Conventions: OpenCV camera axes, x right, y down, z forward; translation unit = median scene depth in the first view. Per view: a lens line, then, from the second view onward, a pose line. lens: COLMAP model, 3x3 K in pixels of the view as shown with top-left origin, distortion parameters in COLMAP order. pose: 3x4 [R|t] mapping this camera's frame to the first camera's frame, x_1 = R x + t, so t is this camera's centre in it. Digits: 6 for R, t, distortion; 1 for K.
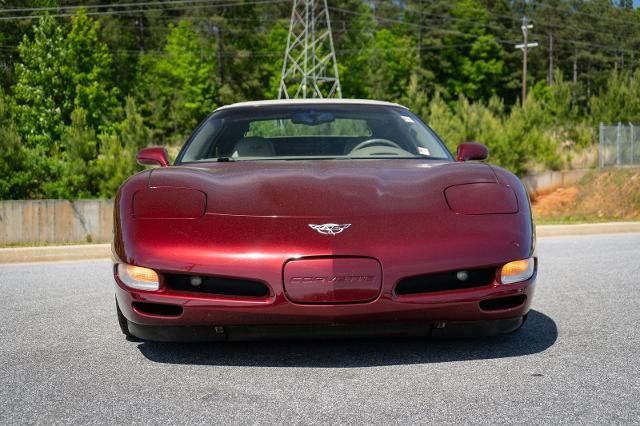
lens RADIAL K [[985.3, 0, 319.8], [0, 985.3, 215.2], [0, 0, 1]] dist [-0.148895, 0.000000]
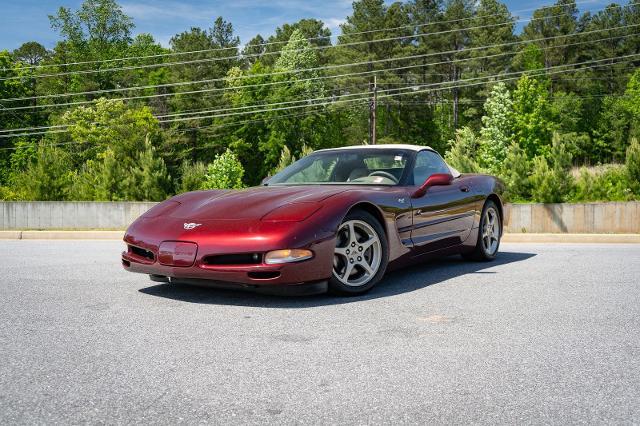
lens RADIAL K [[666.6, 0, 320.2], [0, 666.6, 210.5], [0, 0, 1]] dist [0.012868, 0.000000]
pose [[0.813741, 0.020744, -0.580857, 0.092454], [-0.022122, 0.999744, 0.004712, -0.002652], [0.580806, 0.009015, 0.813992, 0.012978]]
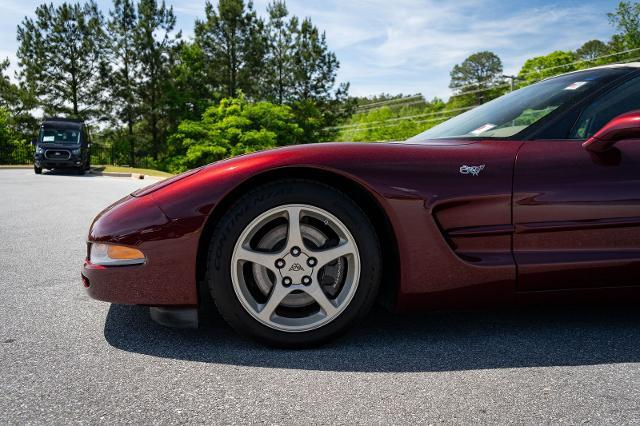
lens RADIAL K [[543.4, 0, 319.3], [0, 543.4, 212.1], [0, 0, 1]] dist [-0.003323, 0.009240]
pose [[0.067075, 0.091464, -0.993547, 0.074938], [-0.049425, 0.994871, 0.088249, -0.004480], [0.996523, 0.043187, 0.071252, 0.129257]]
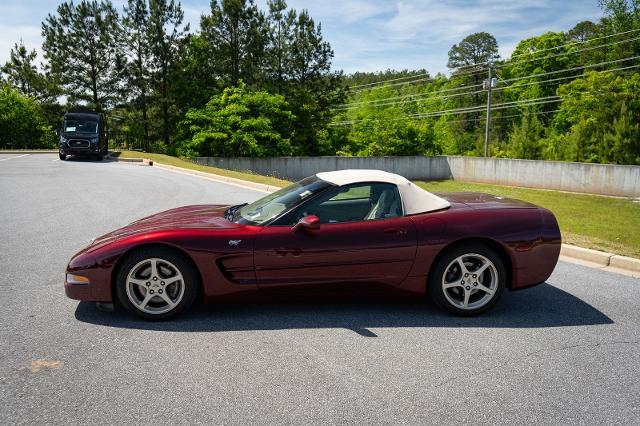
lens RADIAL K [[512.2, 0, 320.4], [0, 512.2, 212.3], [0, 0, 1]] dist [-0.010044, 0.009118]
pose [[0.048064, 0.151817, -0.987239, 0.138990], [-0.050612, 0.987482, 0.149390, -0.031415], [0.997561, 0.042786, 0.055147, 0.163442]]
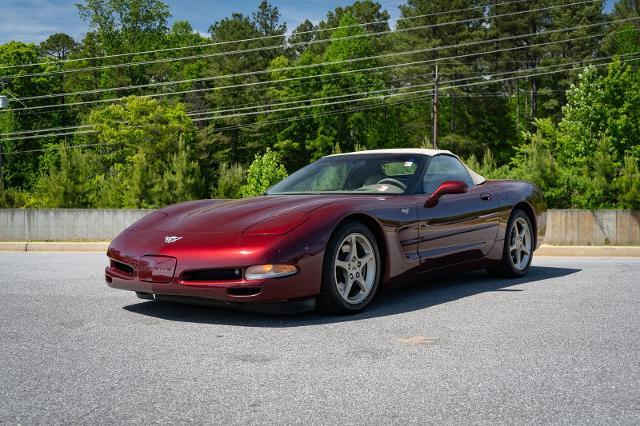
lens RADIAL K [[757.9, 0, 321.9], [0, 757.9, 211.4], [0, 0, 1]] dist [0.012679, 0.000000]
pose [[0.766940, 0.013945, -0.641567, 0.106205], [-0.020251, 0.999792, -0.002477, -0.003713], [0.641399, 0.014892, 0.767063, 0.014825]]
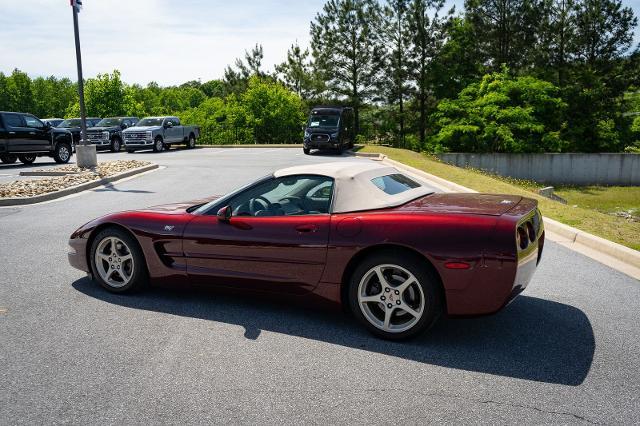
lens RADIAL K [[570.7, 0, 318.8], [0, 570.7, 210.9], [0, 0, 1]] dist [-0.009338, 0.014063]
pose [[-0.466420, 0.131419, -0.874747, 0.124362], [-0.030031, 0.985979, 0.164143, -0.033693], [0.884054, 0.102830, -0.455933, 0.248464]]
